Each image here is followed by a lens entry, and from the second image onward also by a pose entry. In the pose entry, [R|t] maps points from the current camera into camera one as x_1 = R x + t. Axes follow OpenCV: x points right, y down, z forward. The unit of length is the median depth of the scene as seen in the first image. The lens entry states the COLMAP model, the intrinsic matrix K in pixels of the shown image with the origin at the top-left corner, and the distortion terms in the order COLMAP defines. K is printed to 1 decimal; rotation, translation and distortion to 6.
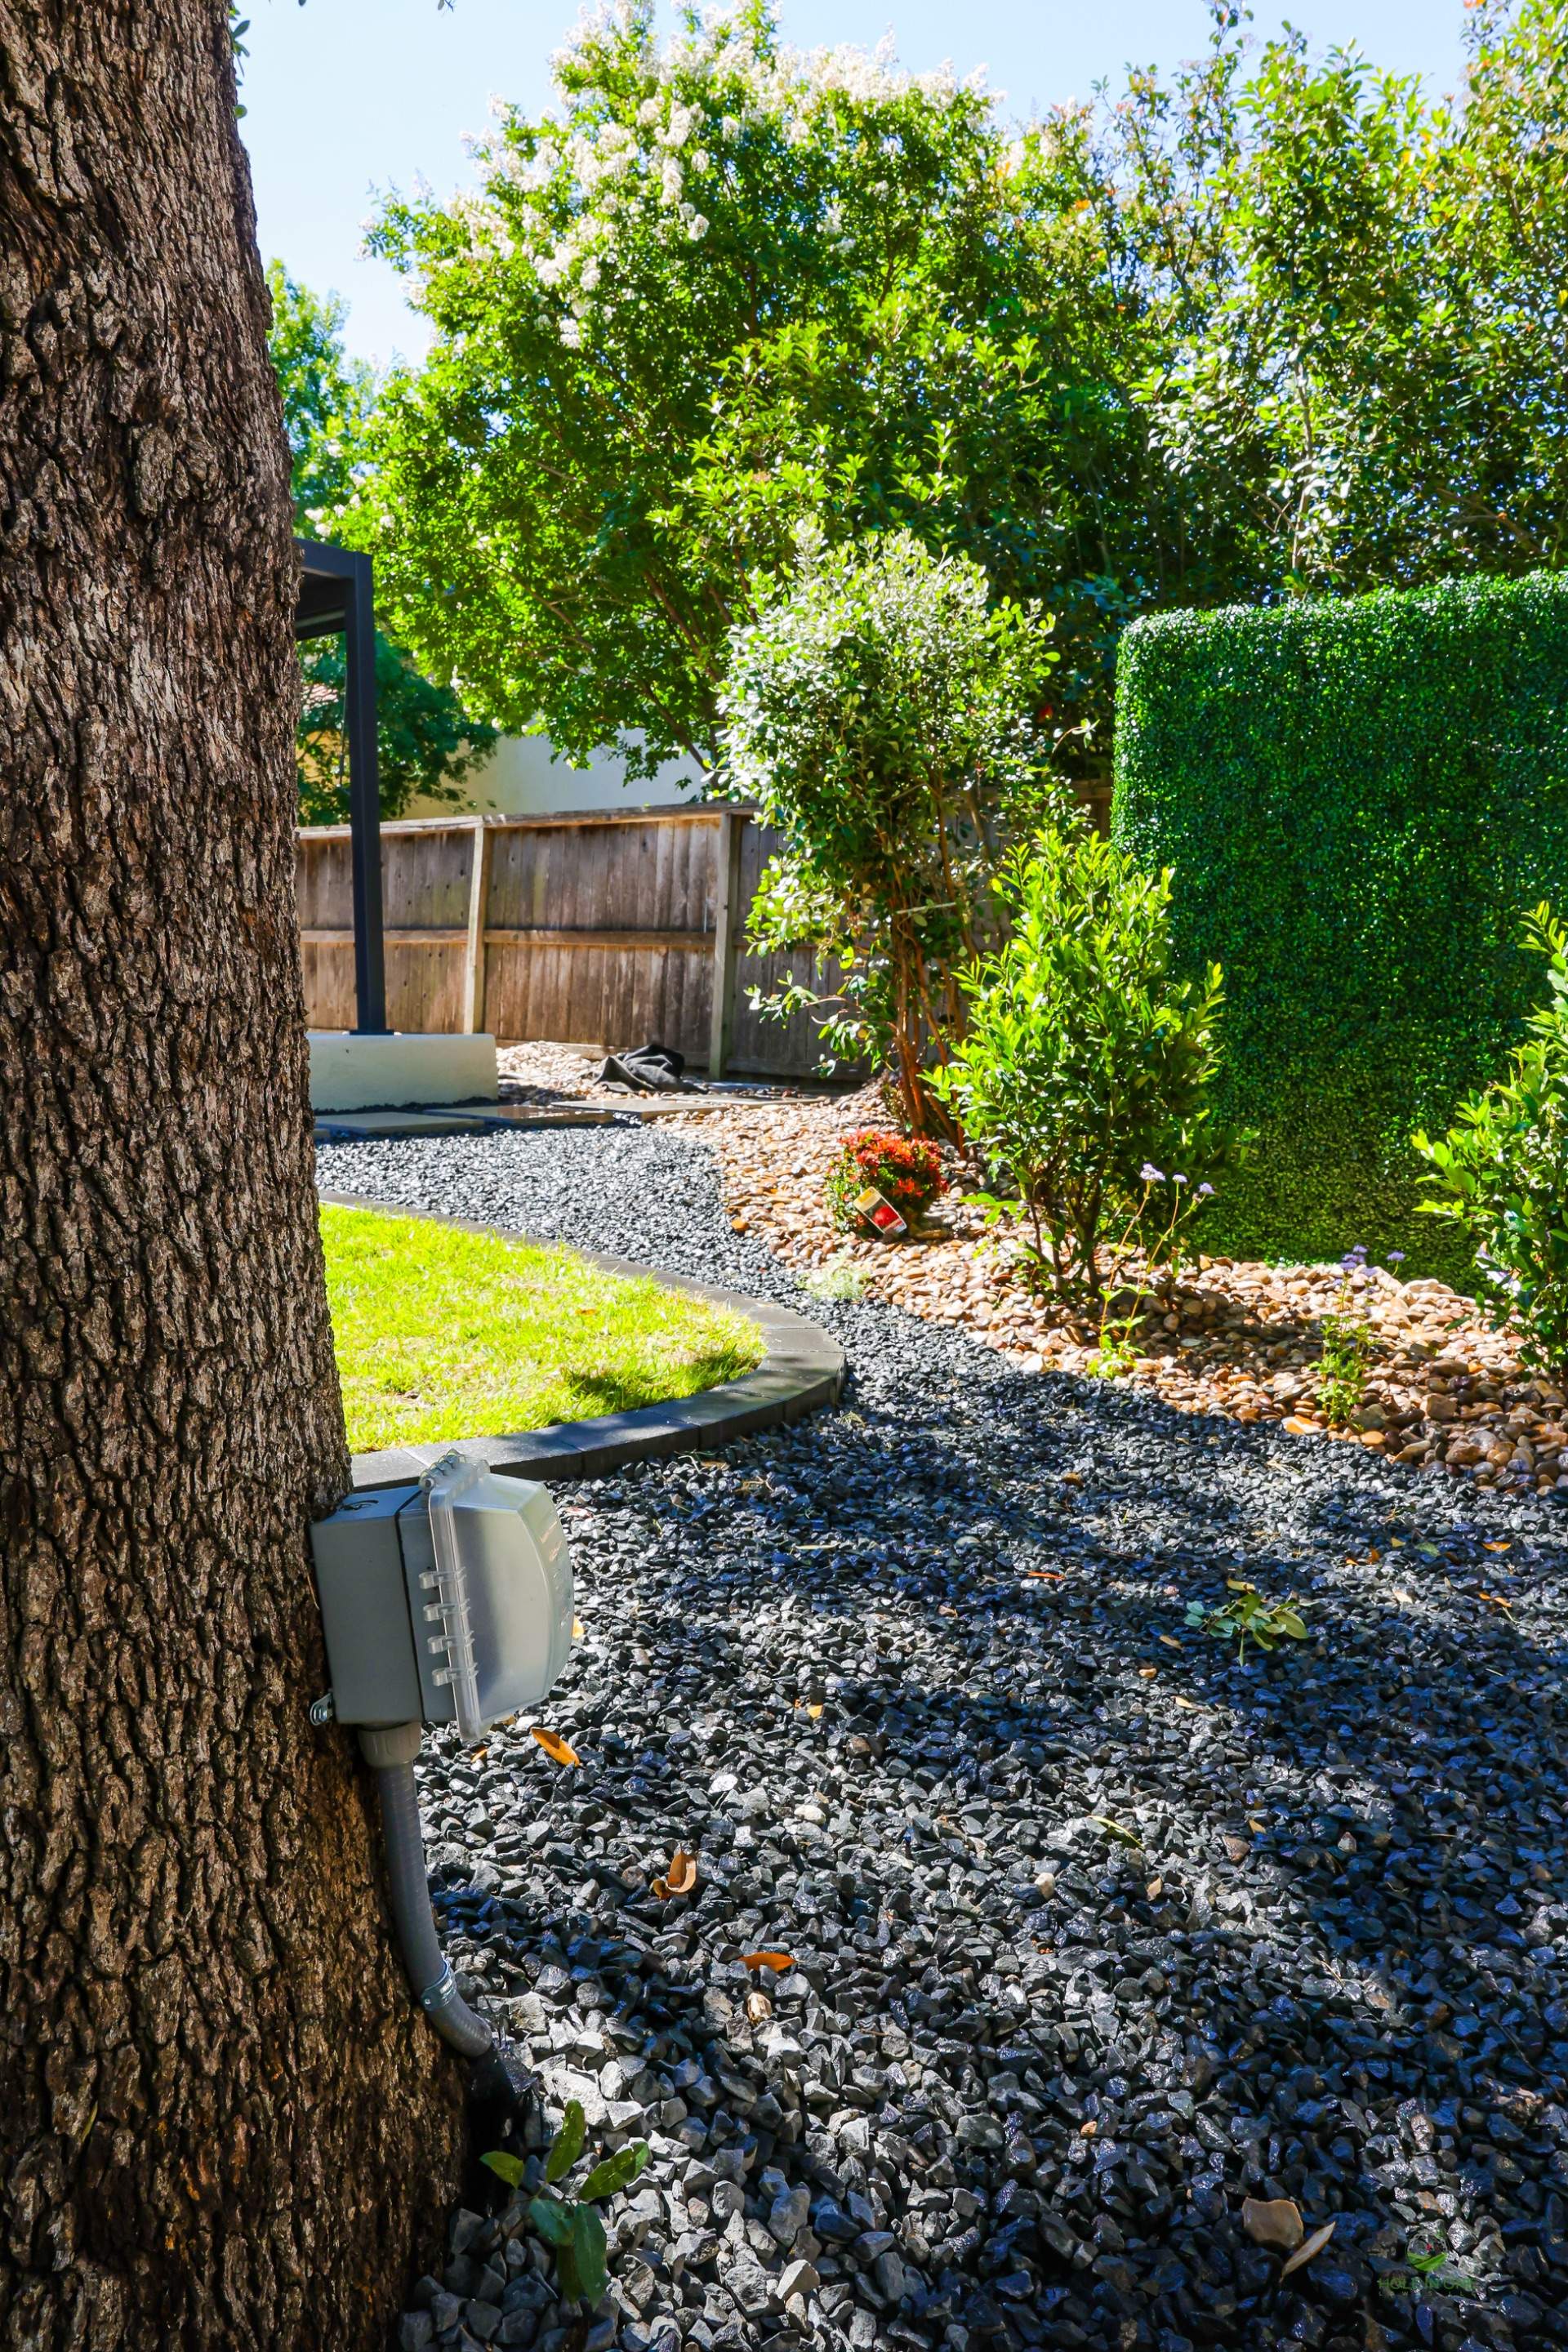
lens RADIAL K [[1626.9, 0, 784.0], [0, 1626.9, 1176.0], [0, 0, 1]] dist [-0.081391, 0.096693]
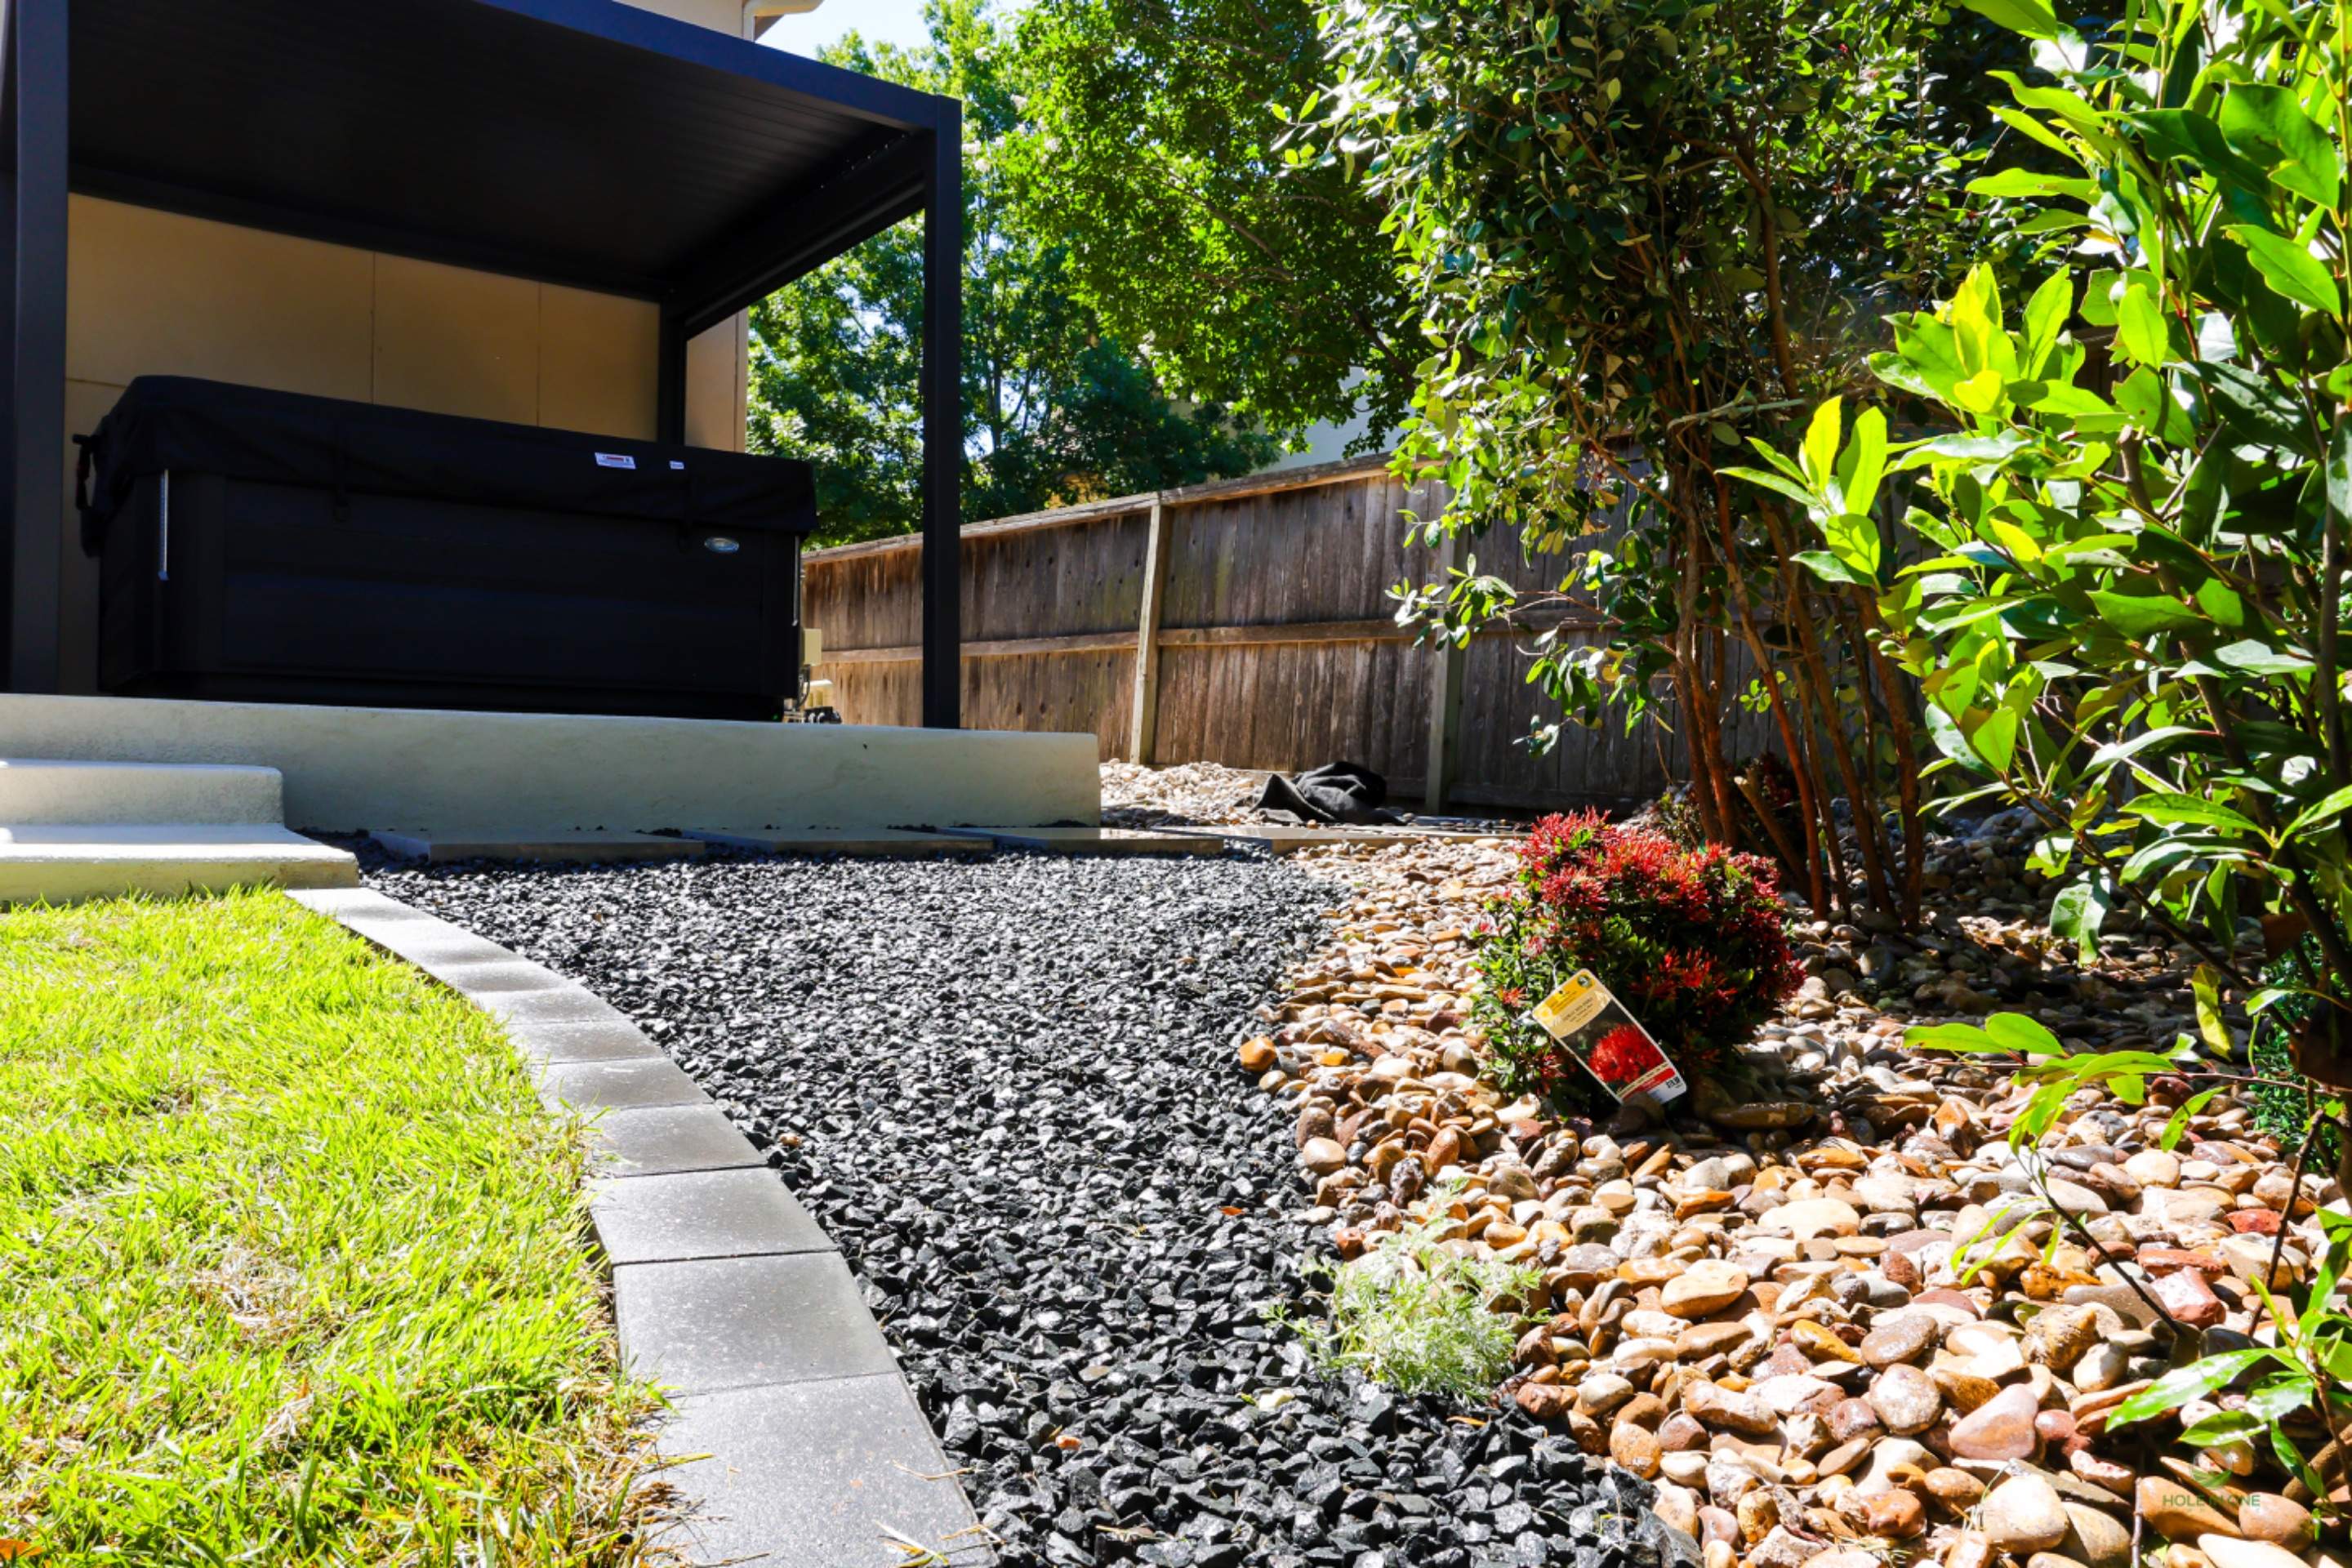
lens RADIAL K [[1626.9, 0, 1163.6], [0, 1626.9, 779.2], [0, 0, 1]] dist [-0.081391, 0.096693]
pose [[0.968410, 0.008084, -0.249233, 0.037851], [-0.033804, 0.994504, -0.099090, 0.002373], [0.247062, 0.104385, 0.963361, 0.459270]]
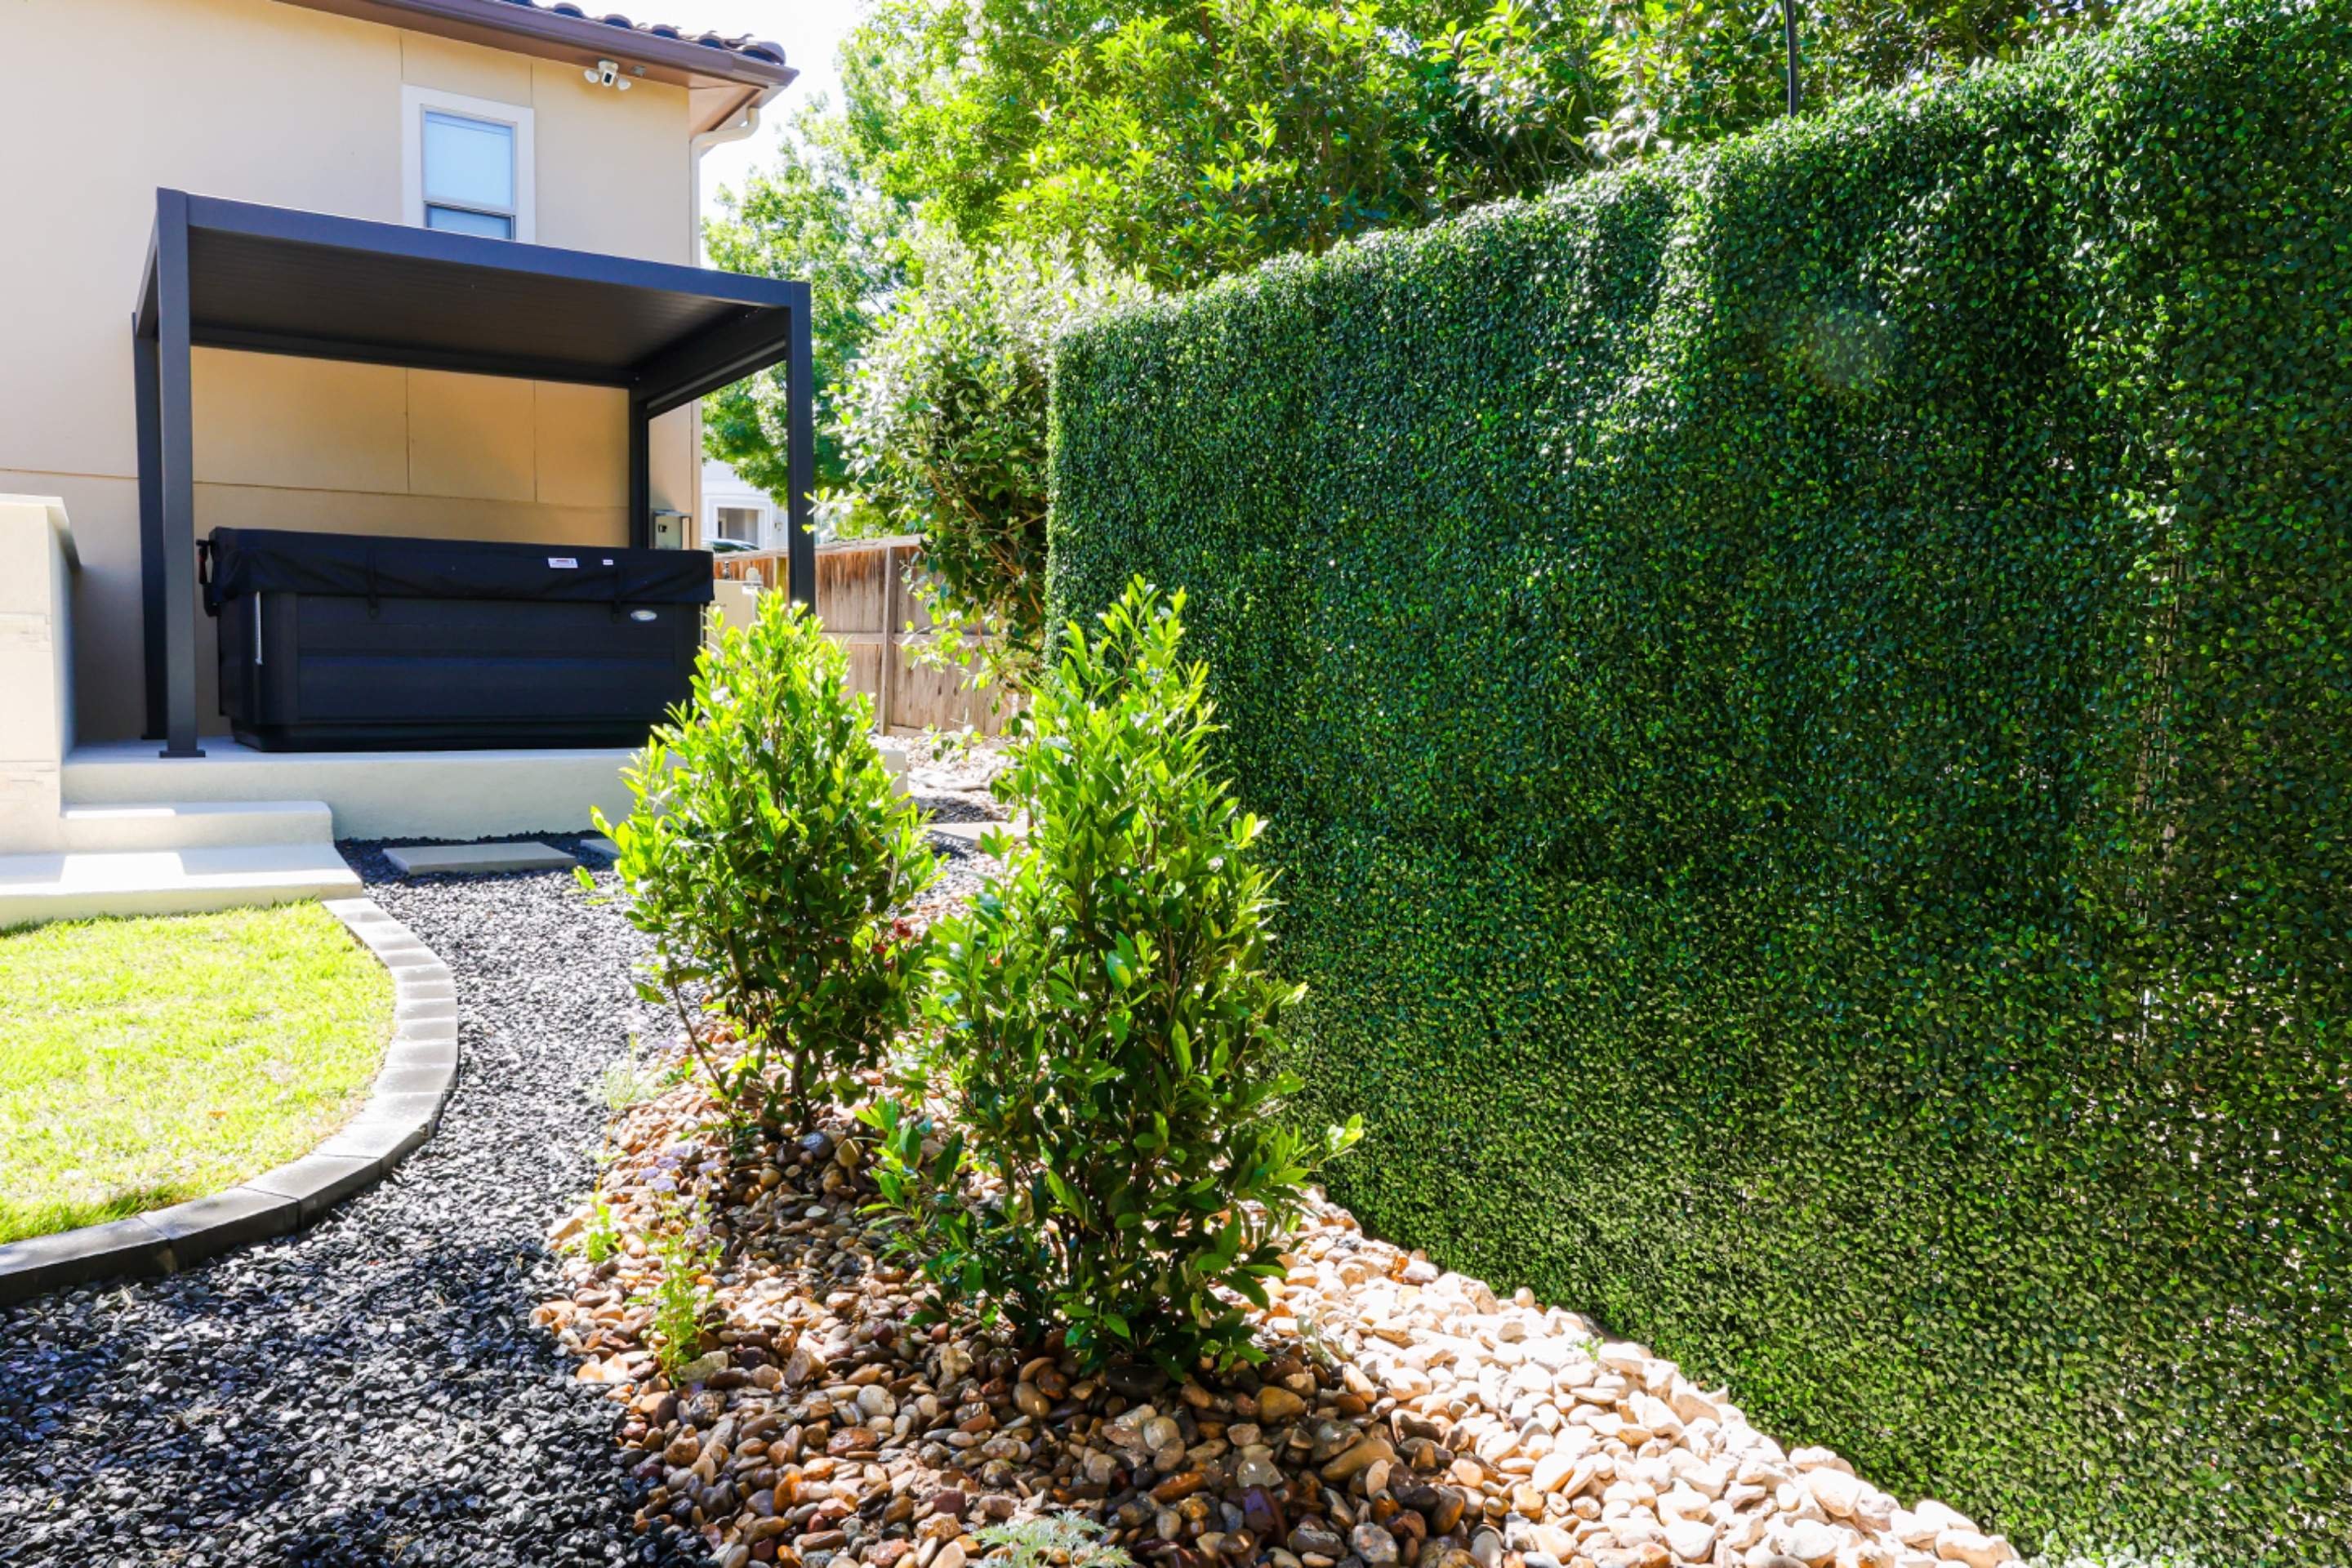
lens RADIAL K [[1626.9, 0, 1163.6], [0, 1626.9, 779.2], [0, 0, 1]] dist [-0.081391, 0.096693]
pose [[0.953263, 0.017471, -0.301637, 0.385888], [-0.030161, 0.998843, -0.037464, -0.052078], [0.300633, 0.044811, 0.952687, 0.138920]]
